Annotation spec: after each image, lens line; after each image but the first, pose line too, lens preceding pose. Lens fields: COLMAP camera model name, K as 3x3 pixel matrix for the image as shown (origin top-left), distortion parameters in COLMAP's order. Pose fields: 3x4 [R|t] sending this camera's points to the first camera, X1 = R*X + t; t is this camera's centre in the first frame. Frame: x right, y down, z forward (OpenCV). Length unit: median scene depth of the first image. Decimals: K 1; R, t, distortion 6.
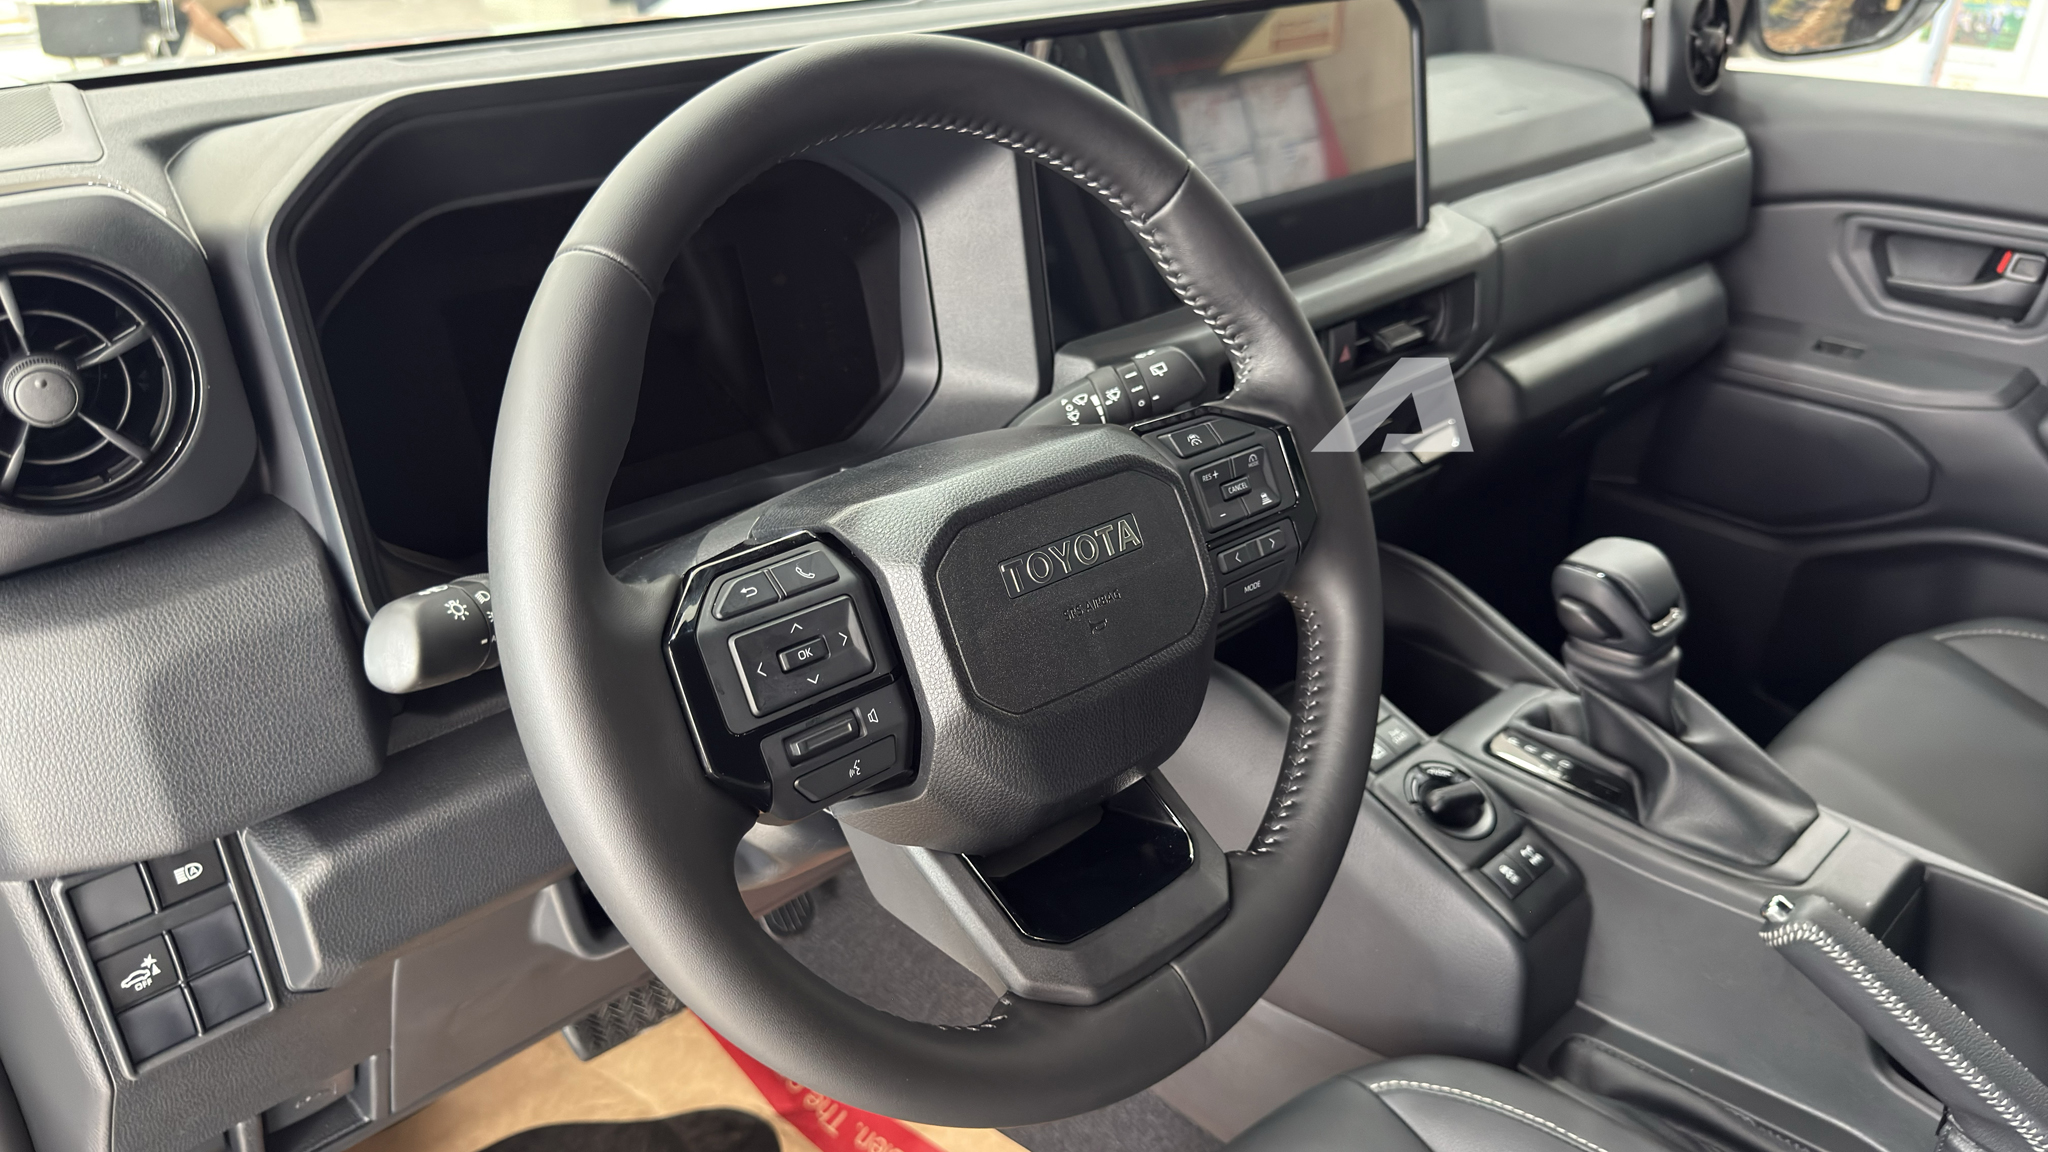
lens RADIAL K [[1535.9, 0, 1021.3], [0, 1535.9, 577.0], [0, 0, 1]] dist [-0.000359, -0.018367]
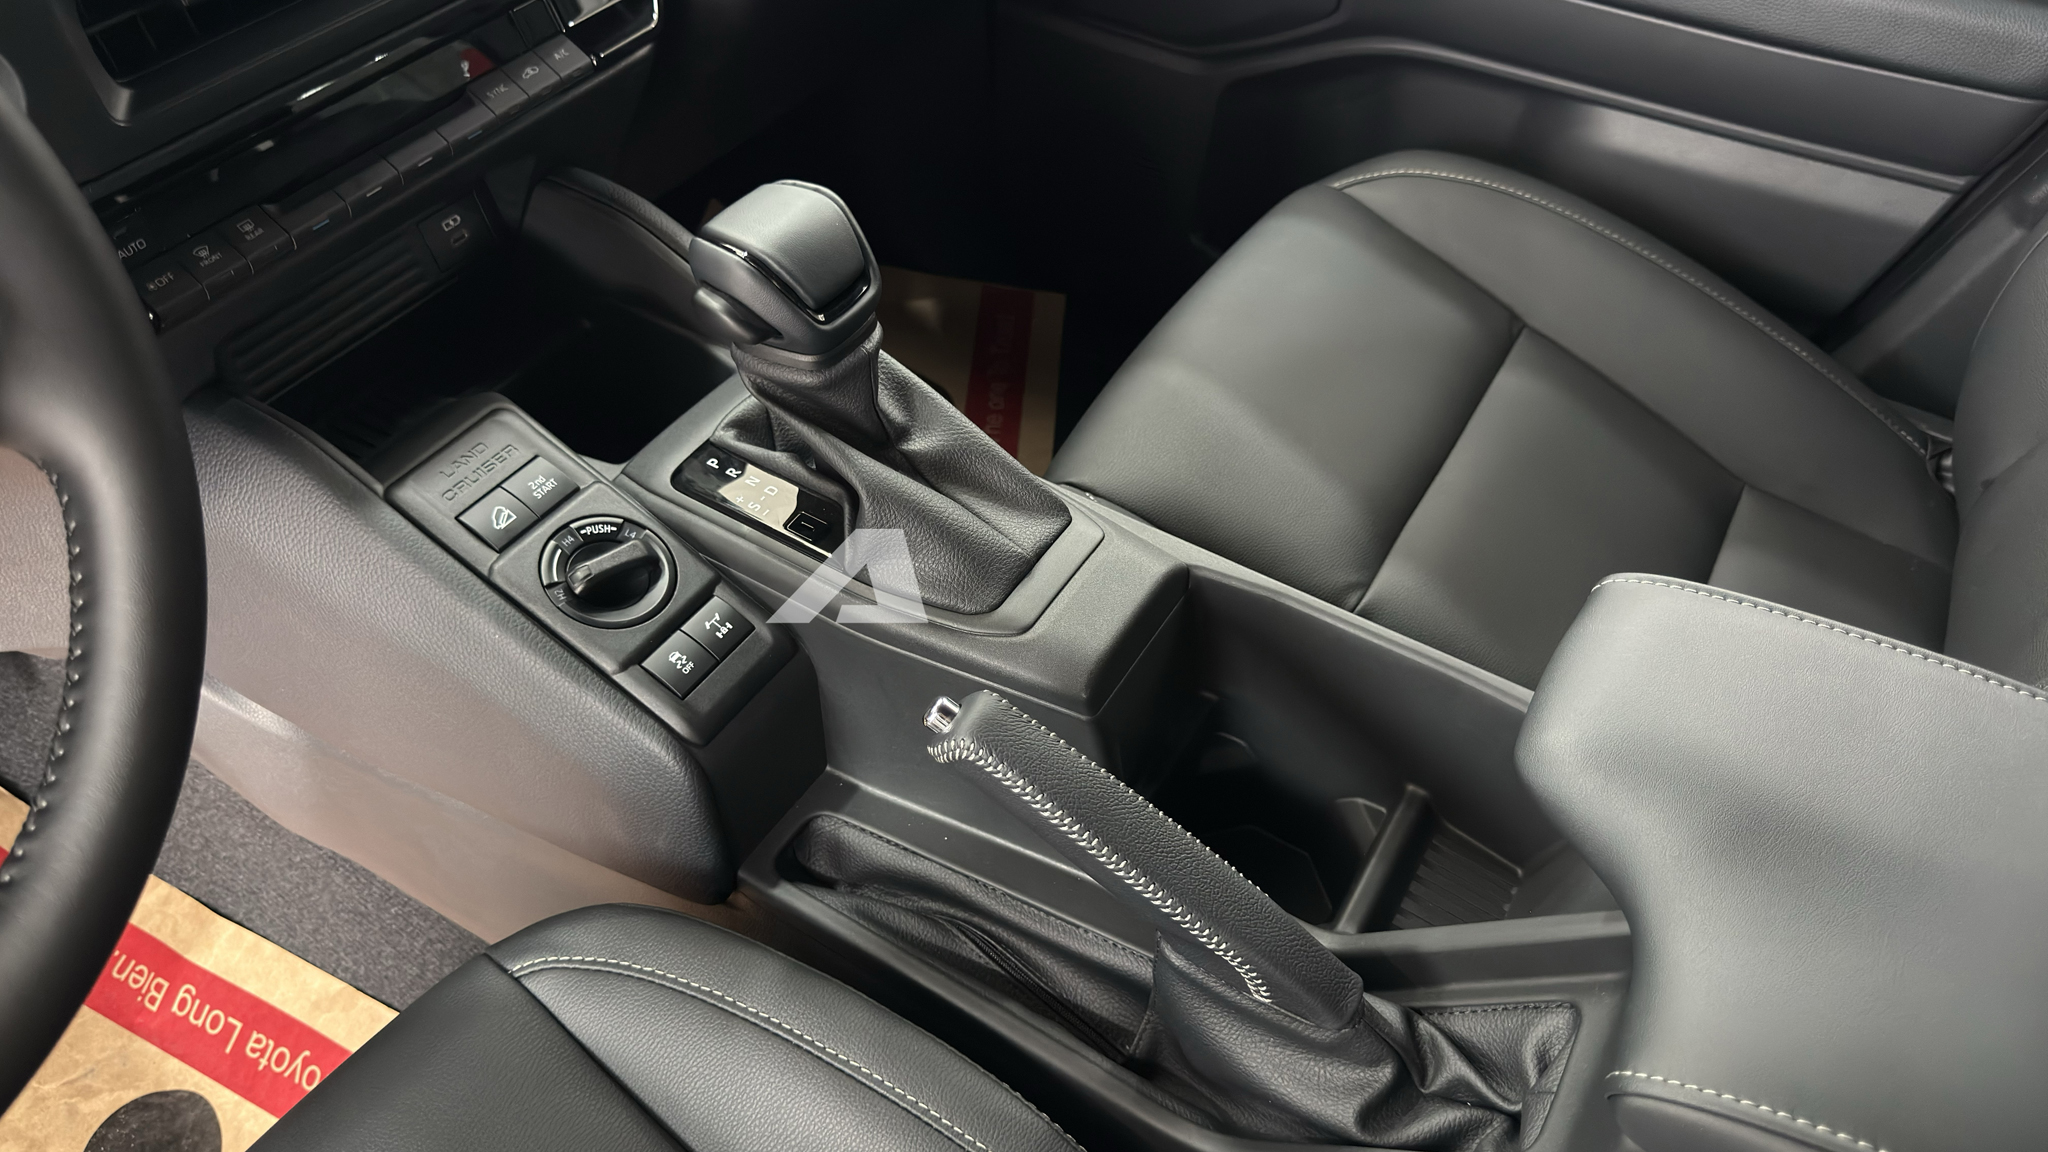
lens RADIAL K [[1535.9, 0, 1026.8], [0, 1535.9, 576.1], [0, 0, 1]] dist [-0.000359, -0.018367]
pose [[0.967938, -0.163182, 0.190963, 0.341443], [0.093280, 0.939388, 0.329922, -0.083238], [-0.233226, -0.301531, 0.924492, 0.258935]]
